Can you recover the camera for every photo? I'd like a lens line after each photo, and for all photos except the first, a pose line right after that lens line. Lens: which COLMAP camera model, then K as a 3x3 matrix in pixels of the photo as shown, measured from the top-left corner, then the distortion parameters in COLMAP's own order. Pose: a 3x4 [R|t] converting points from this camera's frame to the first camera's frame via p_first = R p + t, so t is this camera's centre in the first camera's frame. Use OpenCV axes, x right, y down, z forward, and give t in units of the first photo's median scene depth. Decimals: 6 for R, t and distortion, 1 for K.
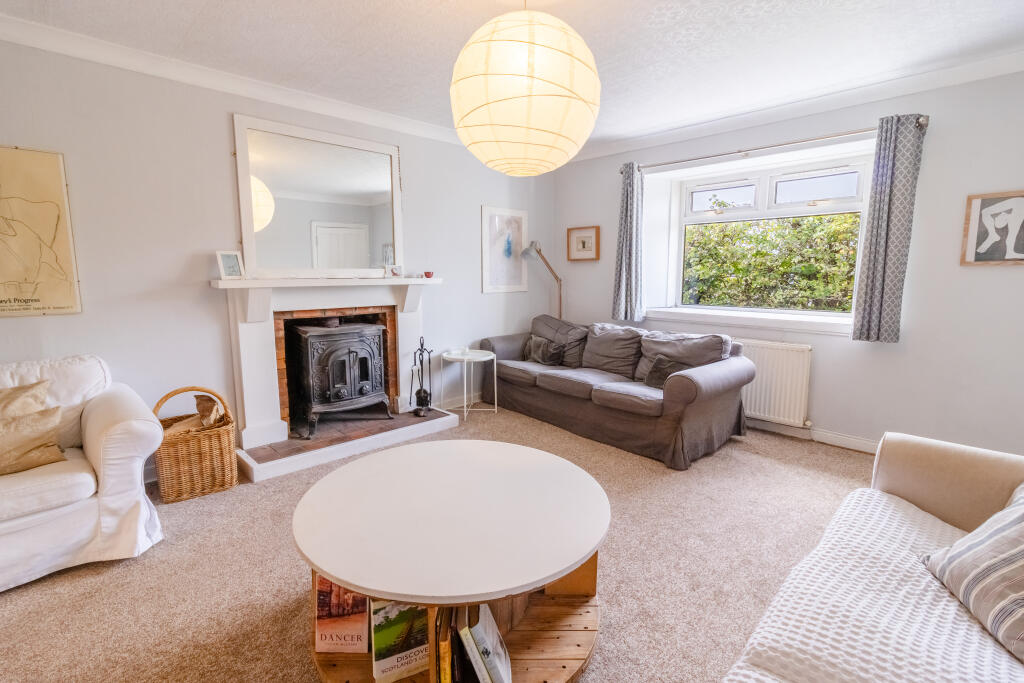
lens RADIAL K [[474.1, 0, 502.6], [0, 474.1, 337.9], [0, 0, 1]] dist [-0.006710, -0.000571]
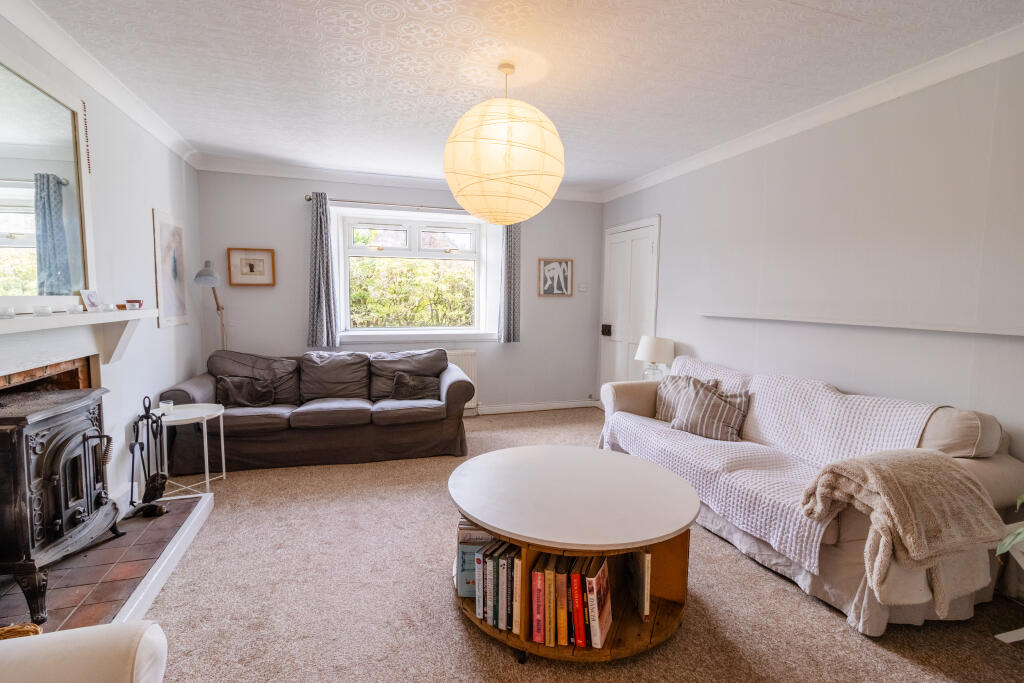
lens RADIAL K [[474.1, 0, 515.0], [0, 474.1, 338.1], [0, 0, 1]] dist [-0.006710, -0.000571]
pose [[0.419272, -0.077641, 0.904535, -0.562047], [0.114972, 0.992855, 0.031931, -0.048057], [-0.900551, 0.090608, 0.425203, 0.243374]]
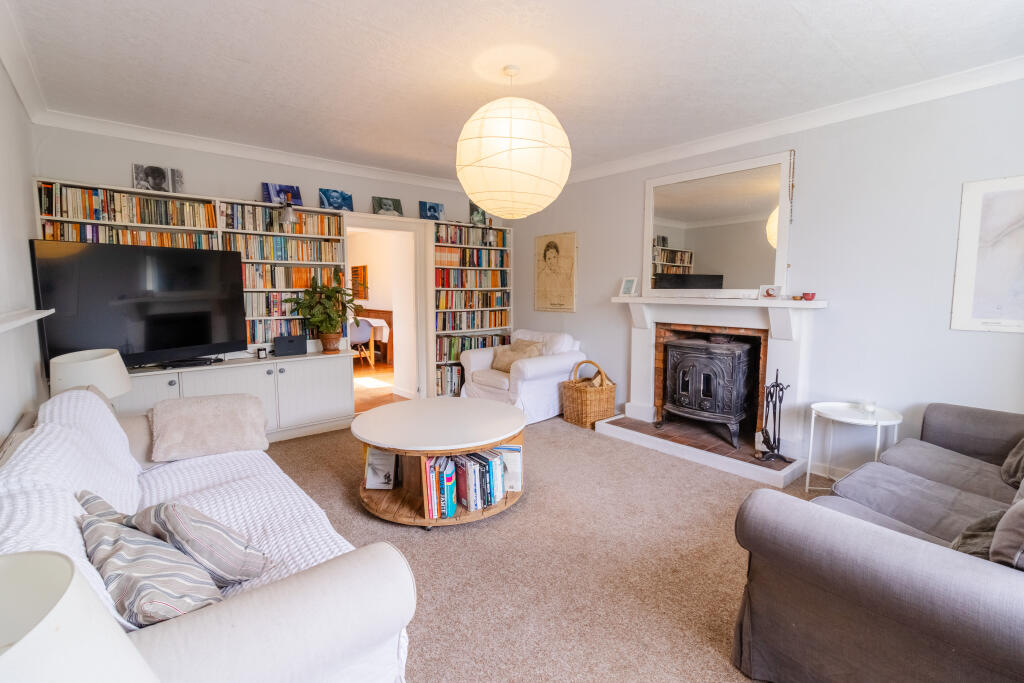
lens RADIAL K [[474.1, 0, 508.9], [0, 474.1, 336.6], [0, 0, 1]] dist [-0.006710, -0.000571]
pose [[-0.072027, 0.102460, -0.992126, 0.714292], [-0.133246, 0.984805, 0.111377, -0.091853], [0.988462, 0.140219, -0.057280, 0.578866]]
